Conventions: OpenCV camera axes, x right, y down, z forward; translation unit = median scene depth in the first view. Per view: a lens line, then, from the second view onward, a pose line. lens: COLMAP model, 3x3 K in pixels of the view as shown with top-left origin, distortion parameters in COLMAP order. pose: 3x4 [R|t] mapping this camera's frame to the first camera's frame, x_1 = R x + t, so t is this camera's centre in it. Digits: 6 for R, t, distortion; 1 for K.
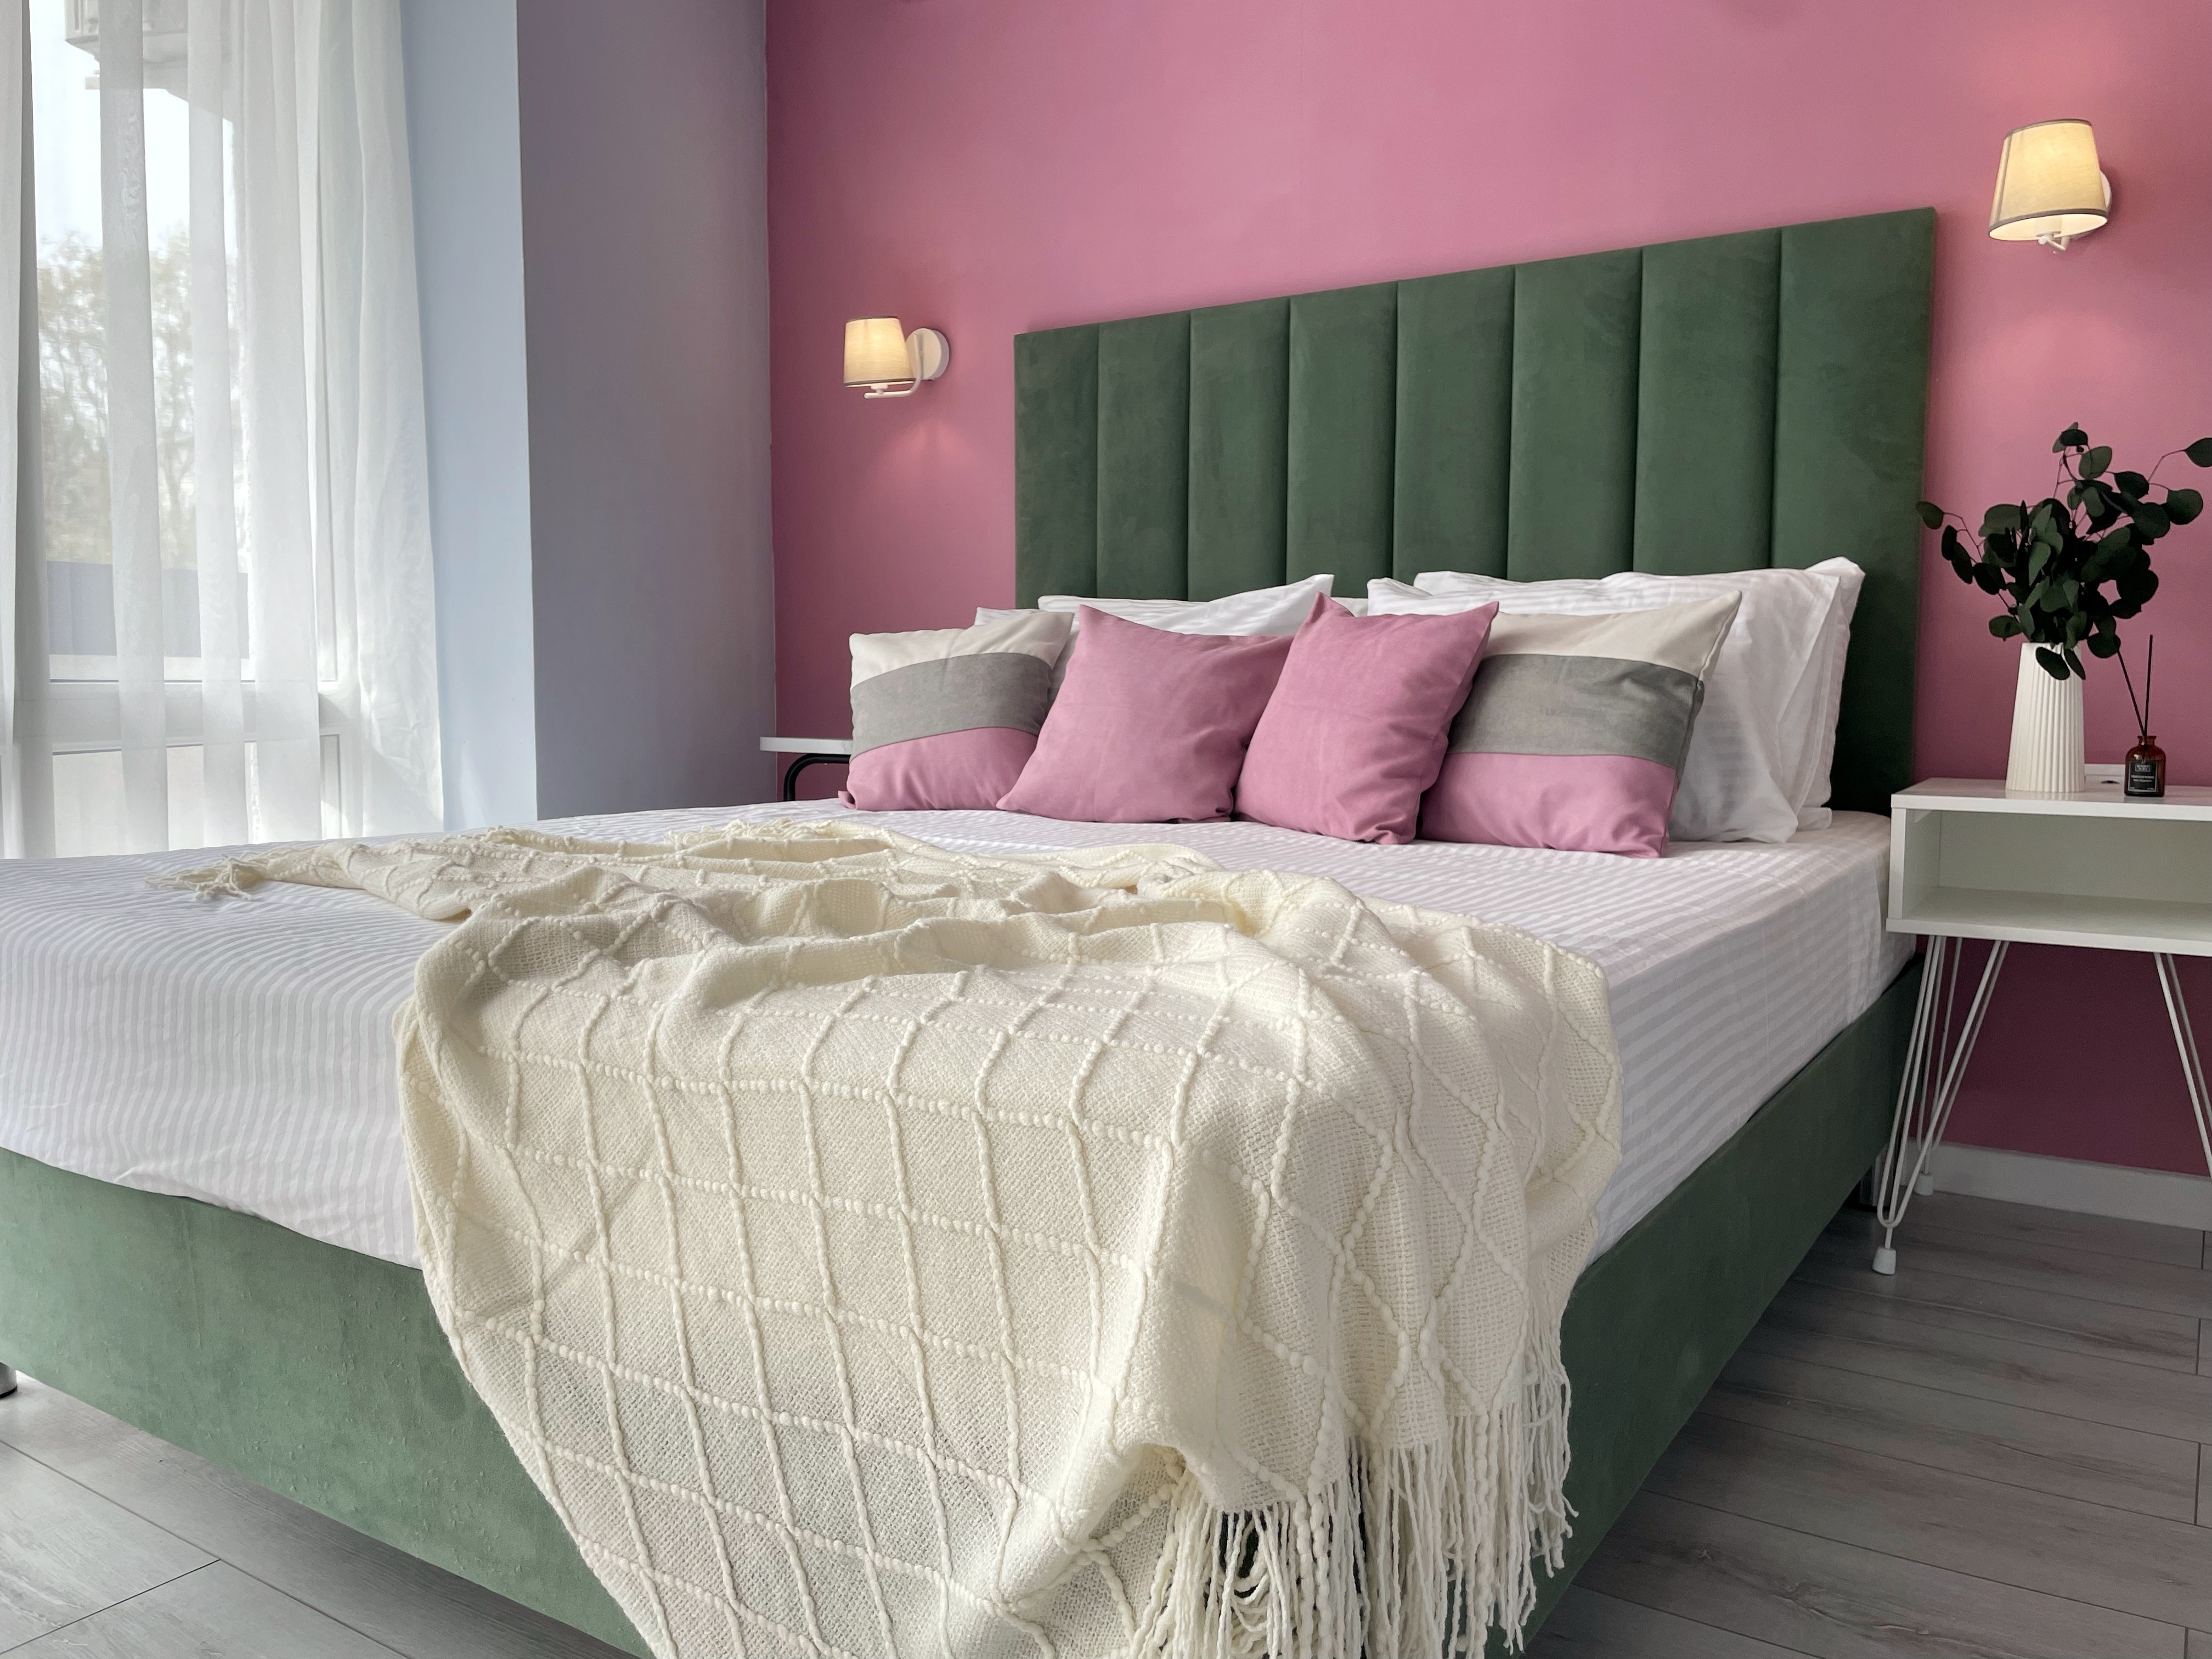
lens RADIAL K [[1636.0, 0, 1098.2], [0, 1636.0, 814.6], [0, 0, 1]] dist [0.087827, -0.121189]
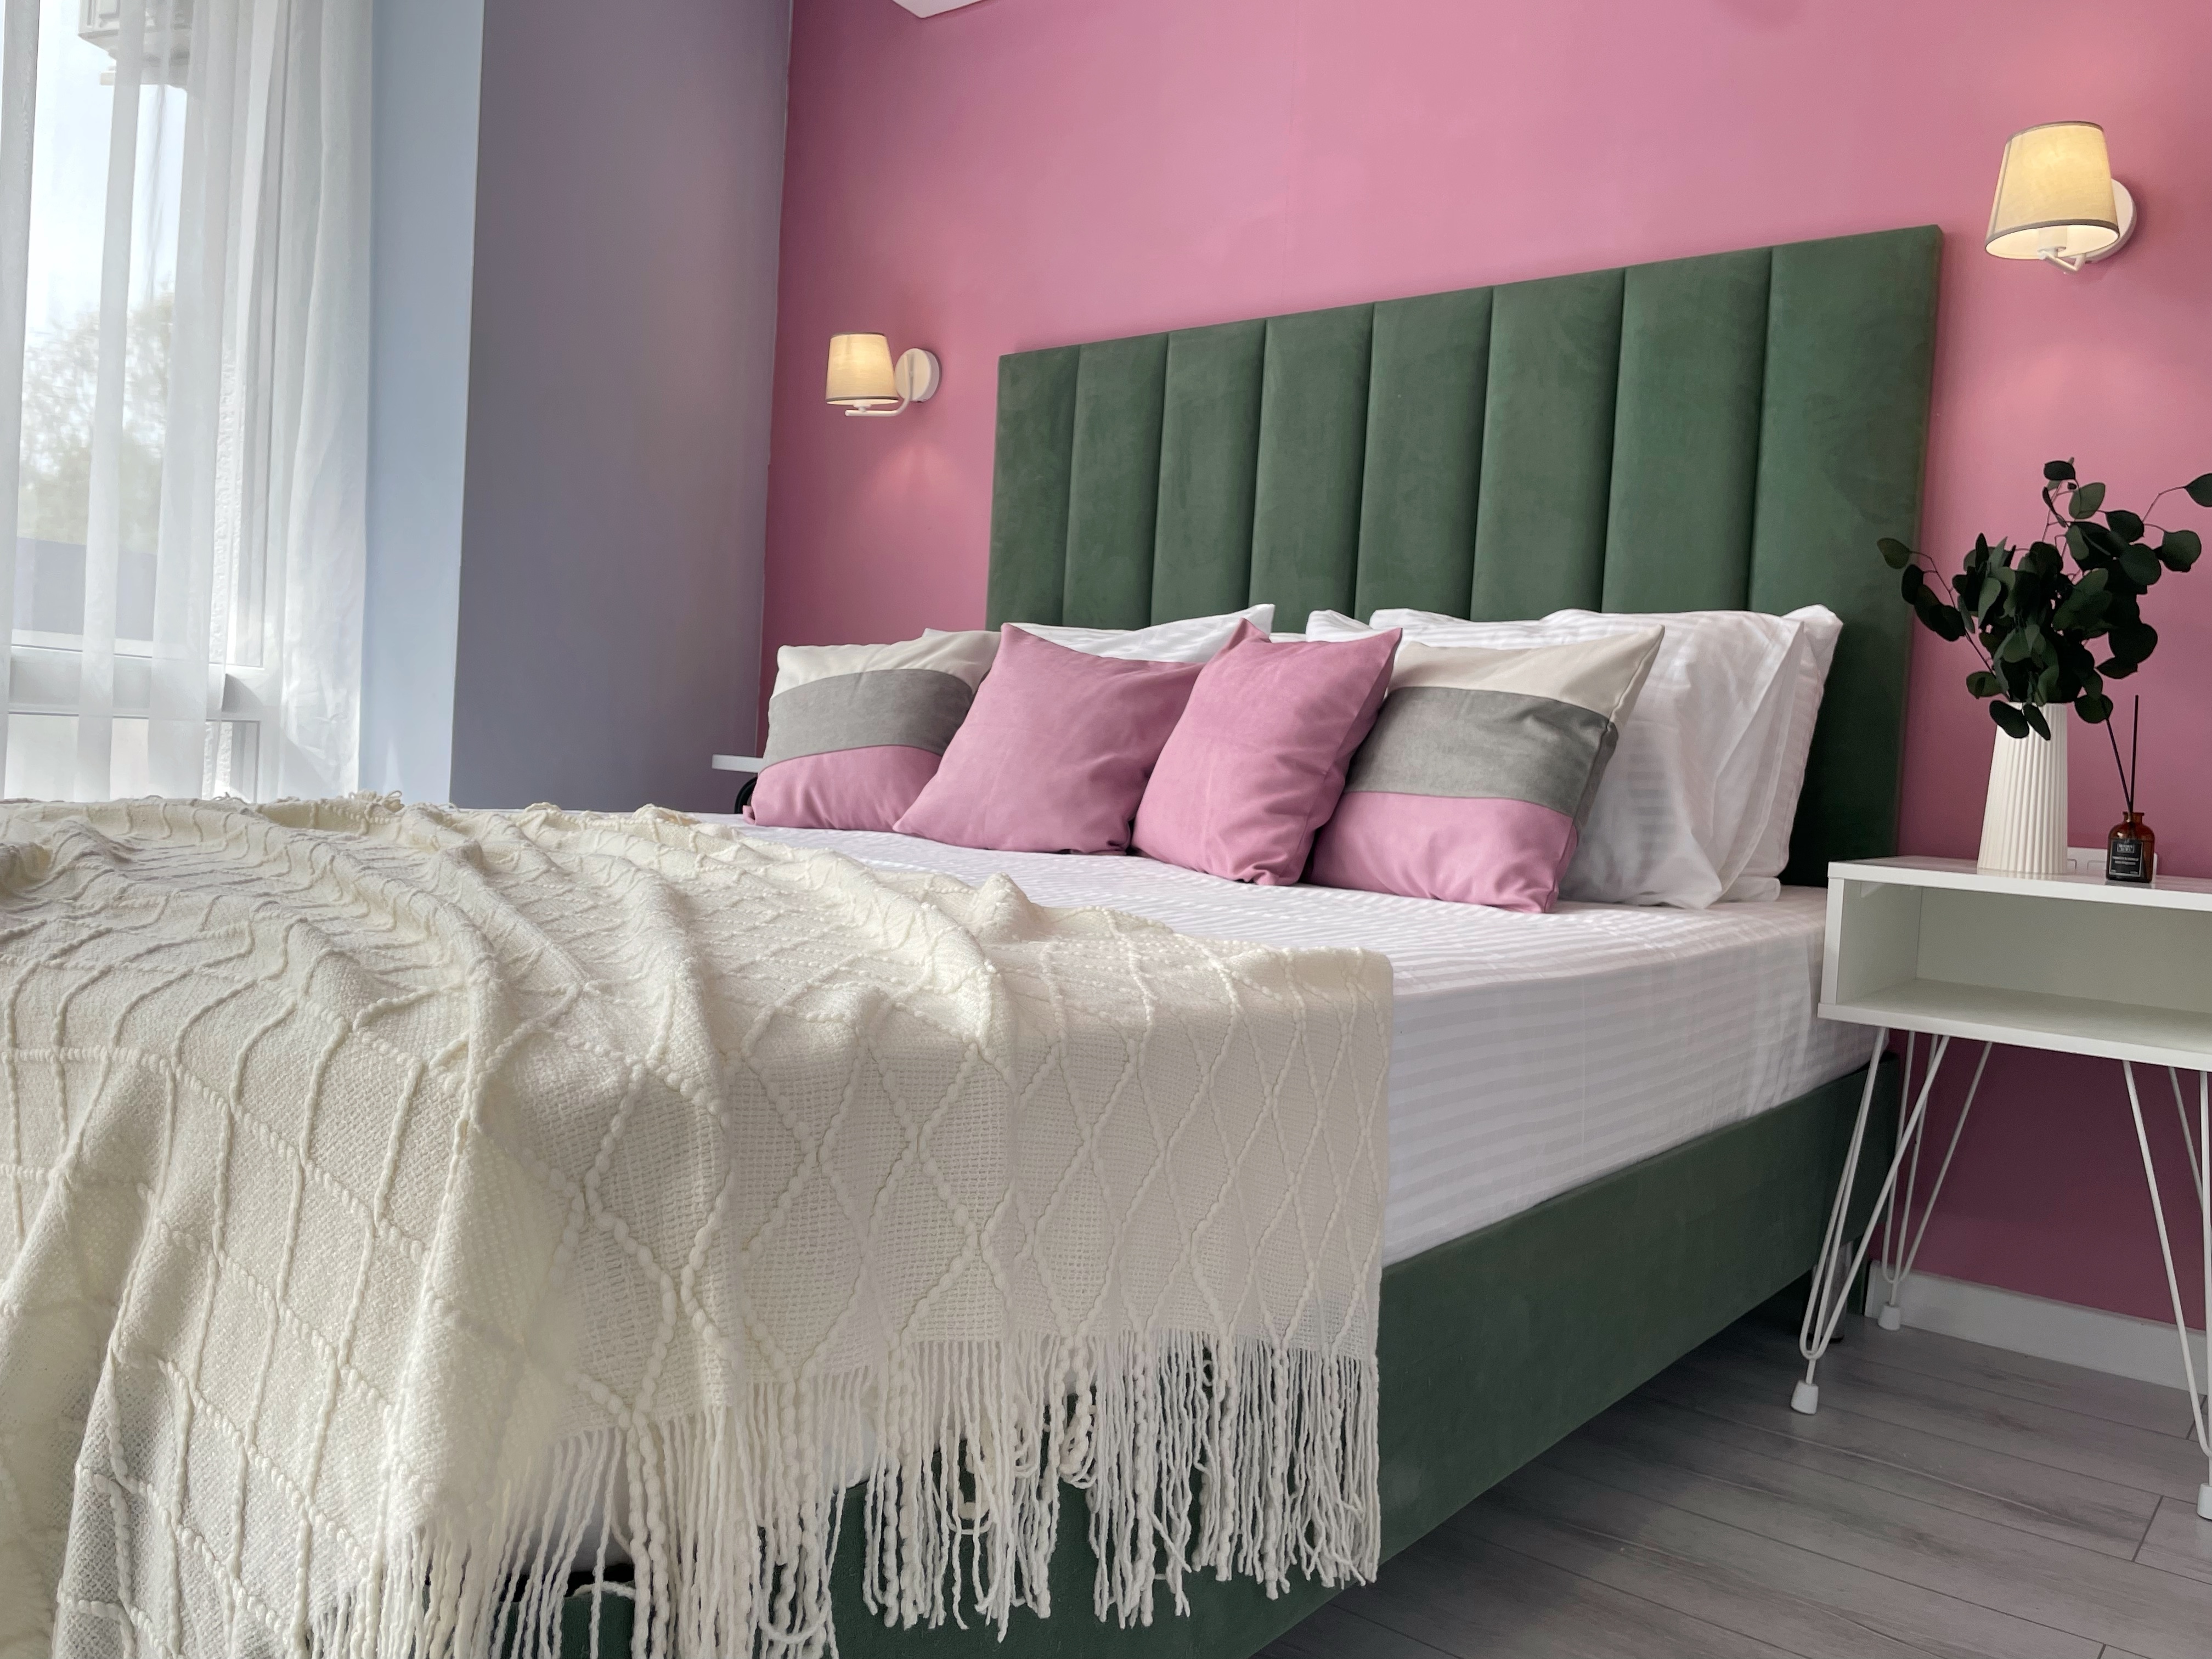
lens RADIAL K [[1636.0, 0, 1098.2], [0, 1636.0, 814.6], [0, 0, 1]] dist [0.087827, -0.121189]
pose [[0.993964, 0.057684, -0.093314, 0.152518], [-0.061983, 0.997113, -0.043850, 0.022396], [0.090515, 0.049369, 0.994671, 0.075850]]
